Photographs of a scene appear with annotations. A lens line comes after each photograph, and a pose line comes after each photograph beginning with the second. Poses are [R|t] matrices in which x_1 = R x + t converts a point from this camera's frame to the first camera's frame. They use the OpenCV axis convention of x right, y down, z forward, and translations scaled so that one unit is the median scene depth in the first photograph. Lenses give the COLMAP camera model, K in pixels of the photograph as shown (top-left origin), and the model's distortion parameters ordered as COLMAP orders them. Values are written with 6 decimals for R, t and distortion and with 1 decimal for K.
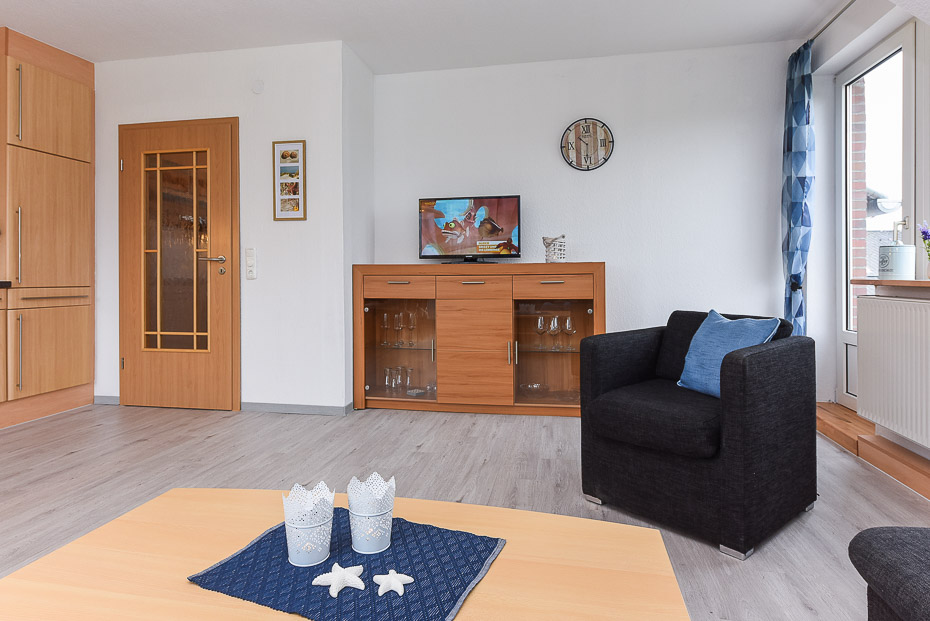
lens RADIAL K [[527.4, 0, 447.5], [0, 527.4, 278.2], [0, 0, 1]] dist [0.001632, -0.001631]
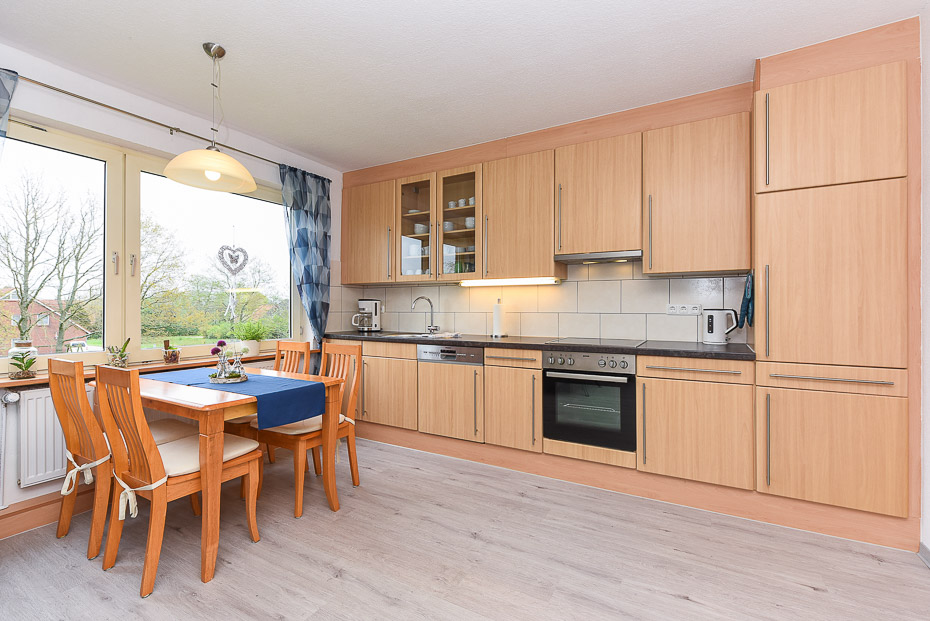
lens RADIAL K [[406.7, 0, 486.6], [0, 406.7, 306.8], [0, 0, 1]] dist [-0.002662, -0.001234]
pose [[-0.284355, 0.001361, -0.958718, -0.065662], [0.000446, 0.999999, 0.001287, -0.064829], [0.958719, -0.000061, -0.284356, 0.700763]]
